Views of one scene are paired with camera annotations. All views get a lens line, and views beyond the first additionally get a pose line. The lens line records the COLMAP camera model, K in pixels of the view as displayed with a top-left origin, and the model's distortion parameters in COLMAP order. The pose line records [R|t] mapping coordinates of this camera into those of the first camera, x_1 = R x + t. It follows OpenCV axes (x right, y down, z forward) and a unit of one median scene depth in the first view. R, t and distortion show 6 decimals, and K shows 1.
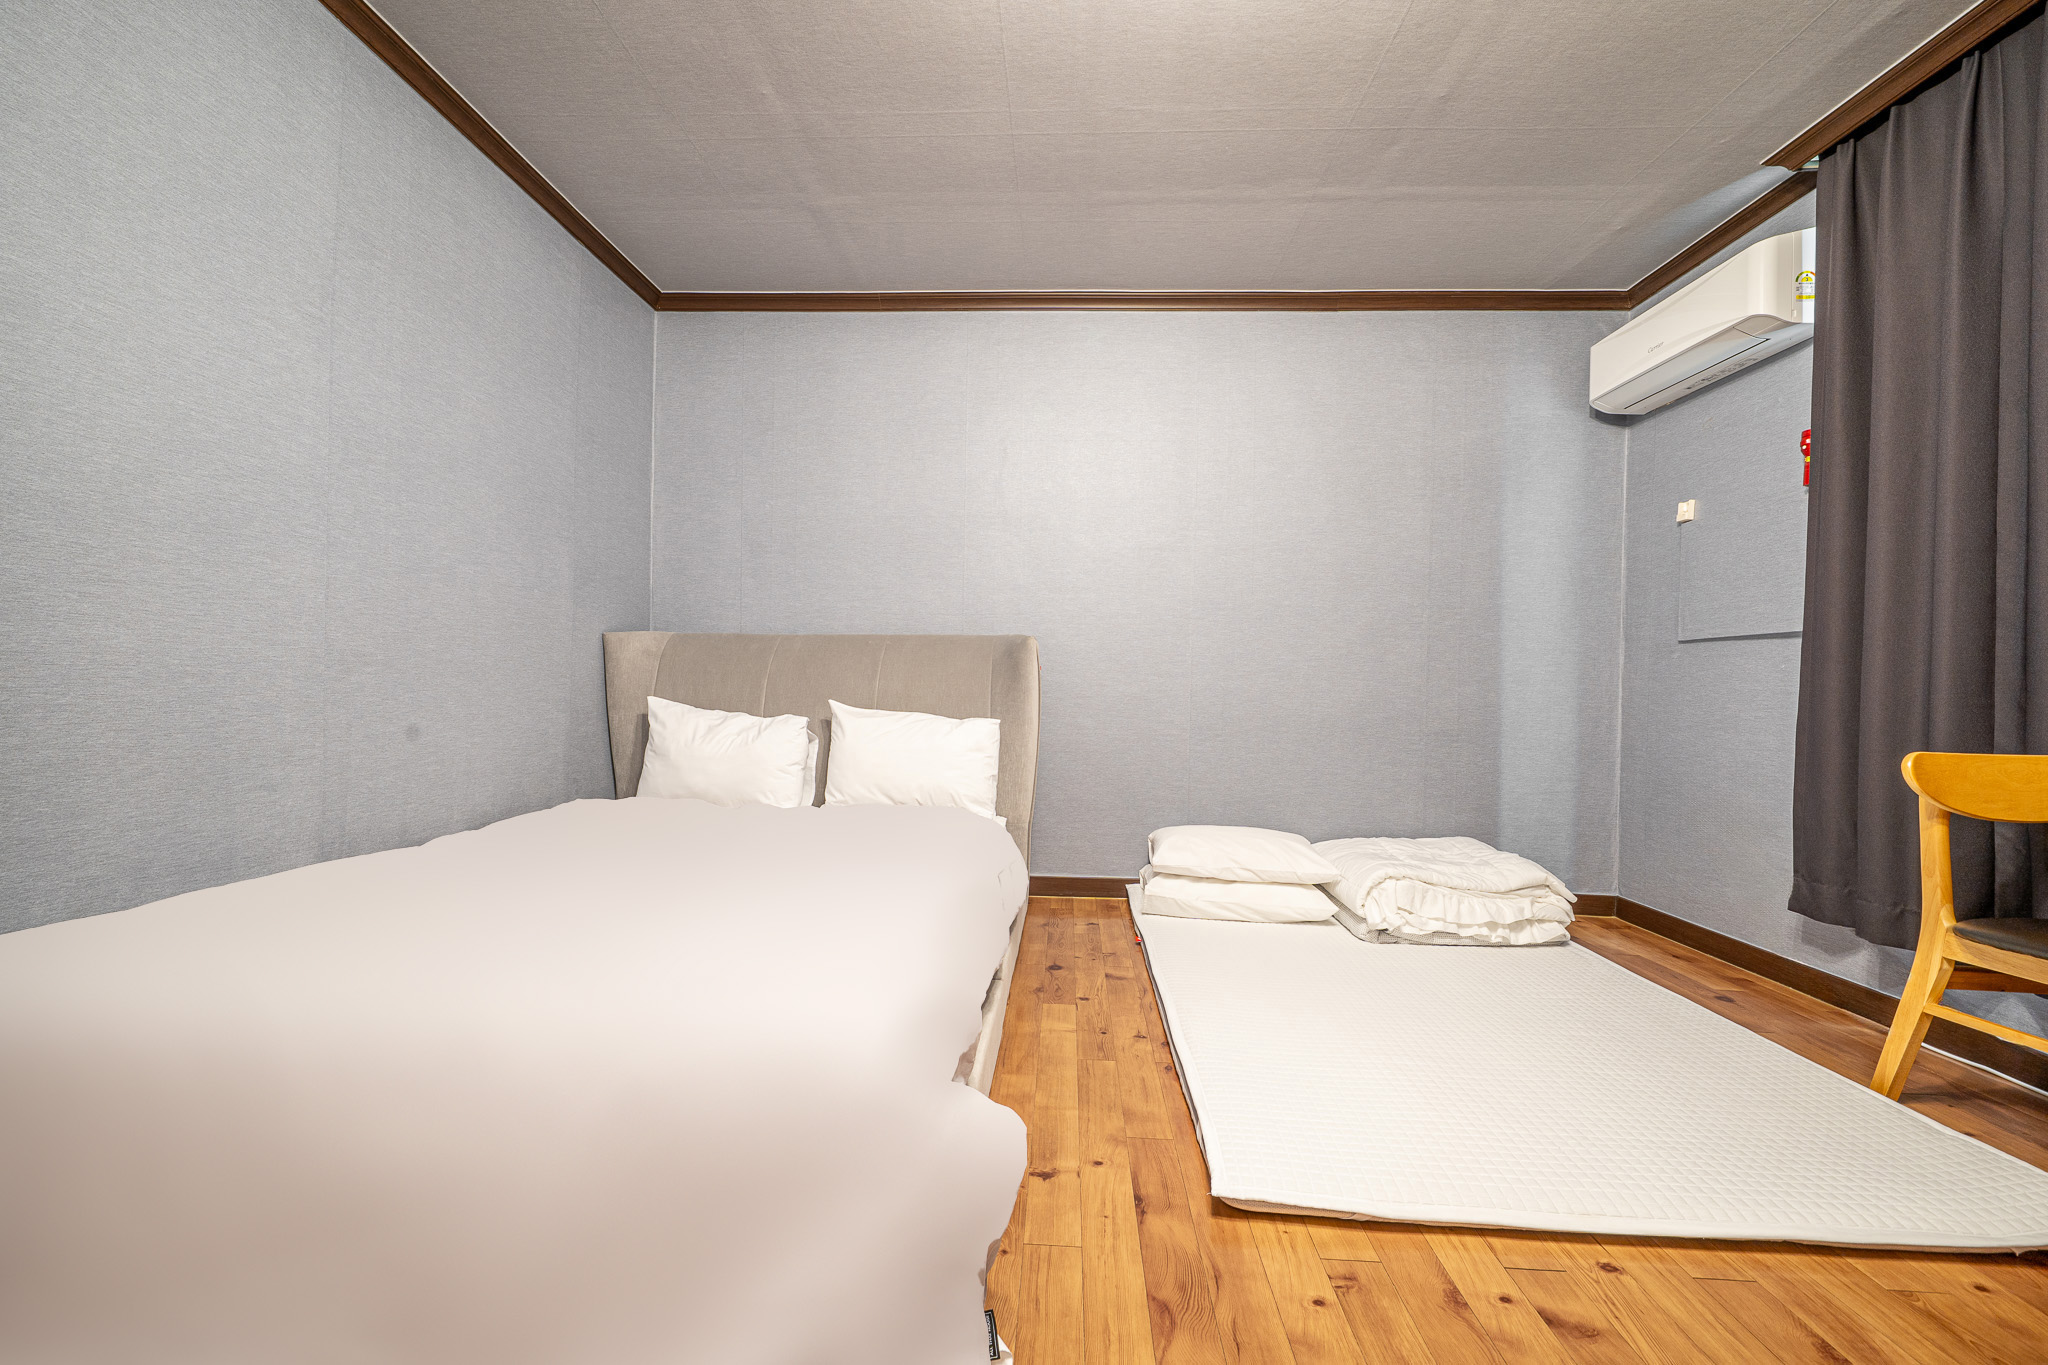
lens RADIAL K [[797.0, 0, 1022.0], [0, 797.0, 686.8], [0, 0, 1]] dist [0.000113, -0.000353]
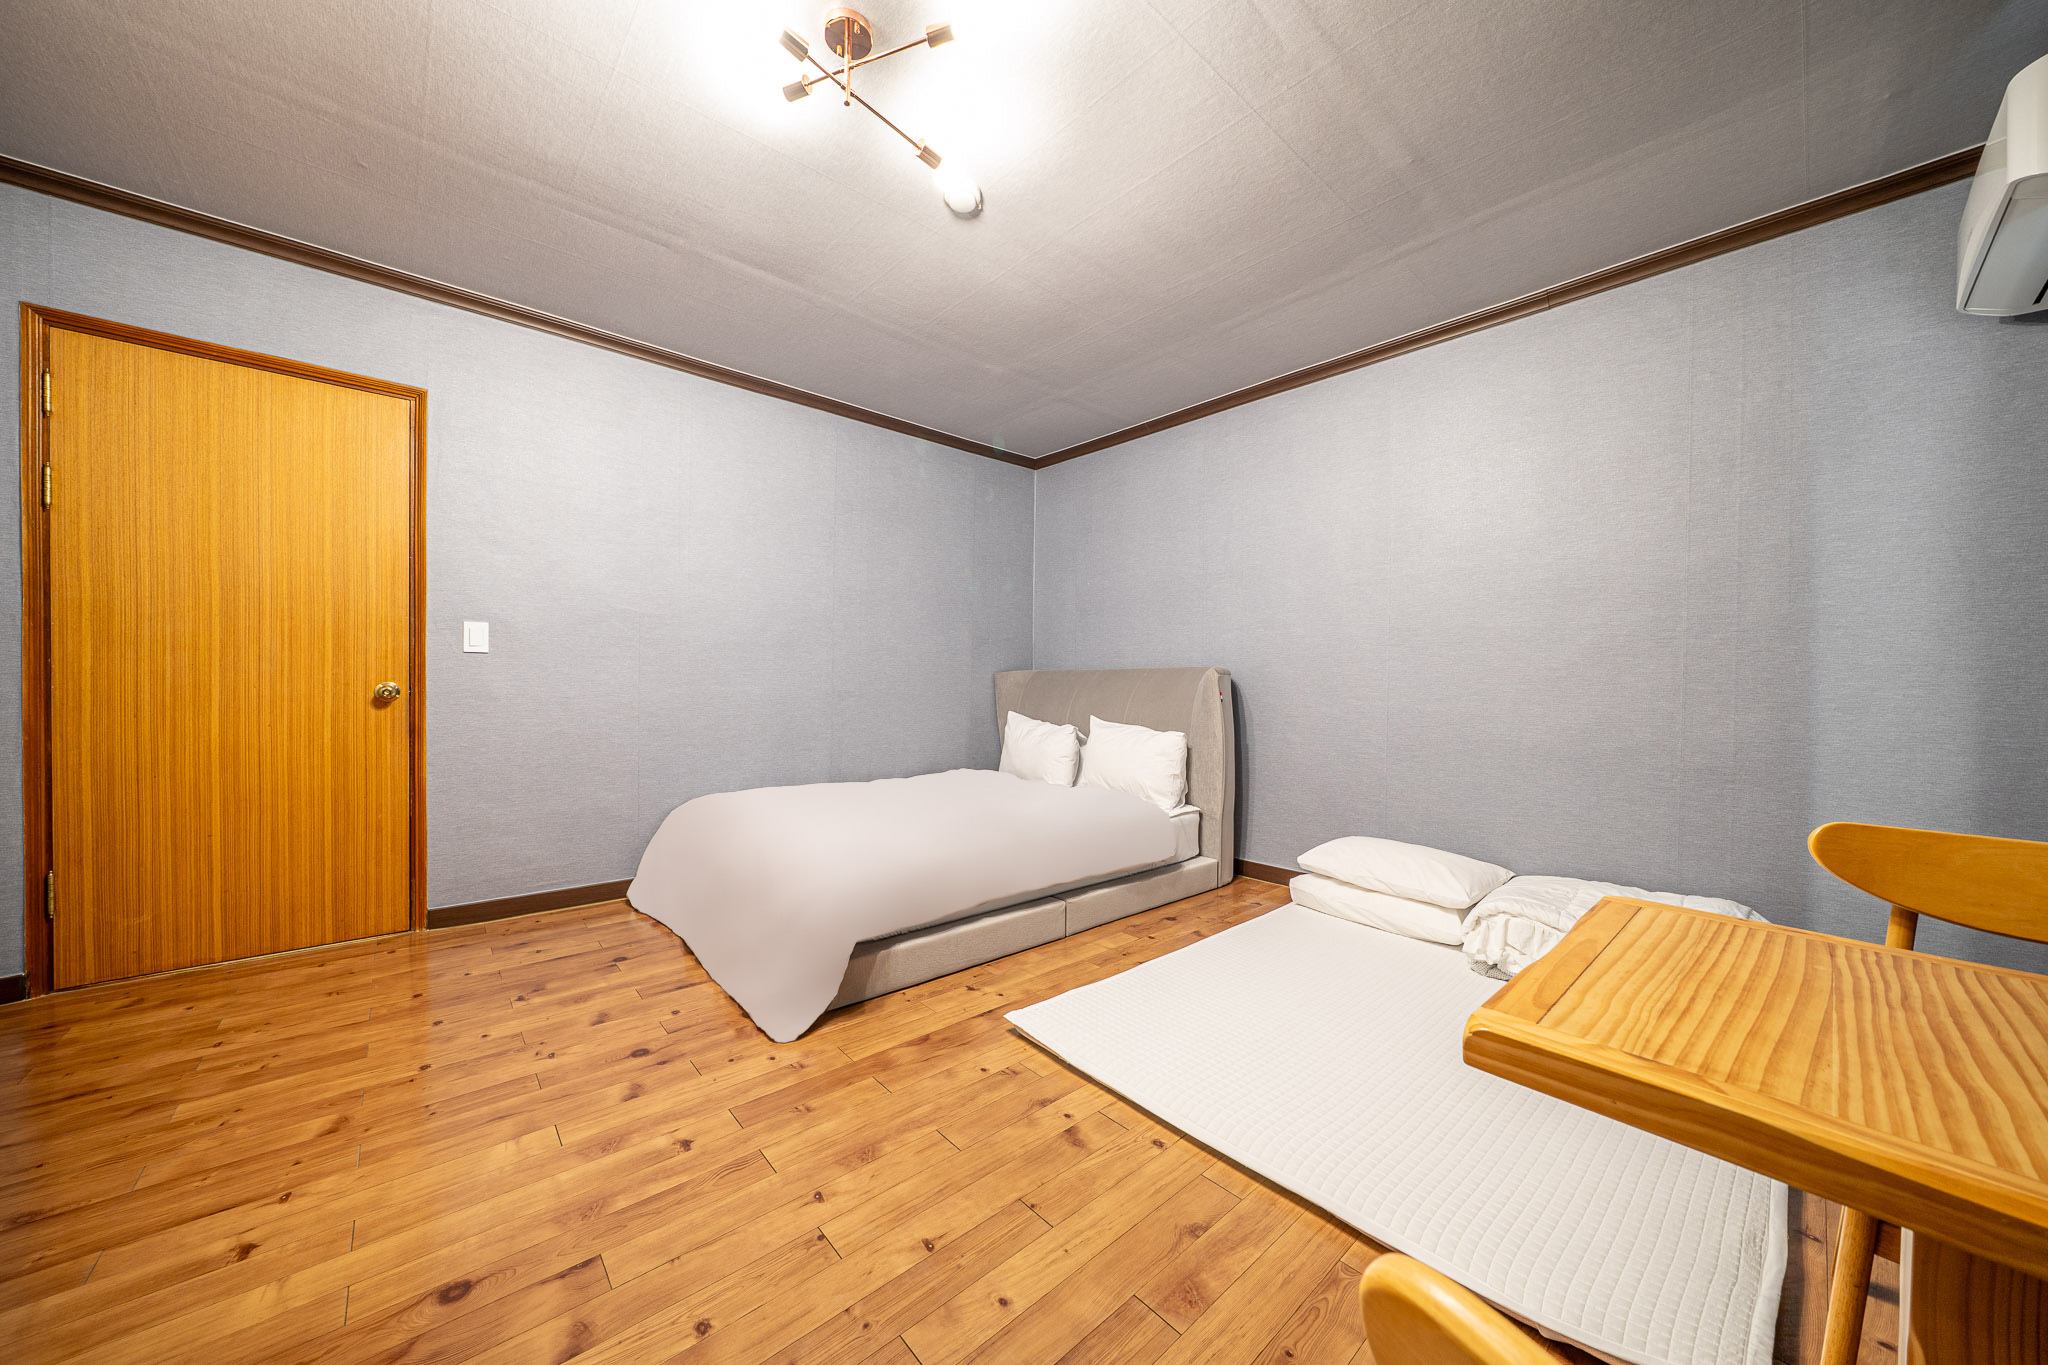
lens RADIAL K [[713.0, 0, 1029.4], [0, 713.0, 686.5], [0, 0, 1]] dist [-0.001645, -0.000207]
pose [[0.703346, -0.008492, -0.710797, 0.650031], [0.001288, 0.999942, -0.010673, -0.024834], [0.710846, 0.006591, 0.703317, -0.018494]]
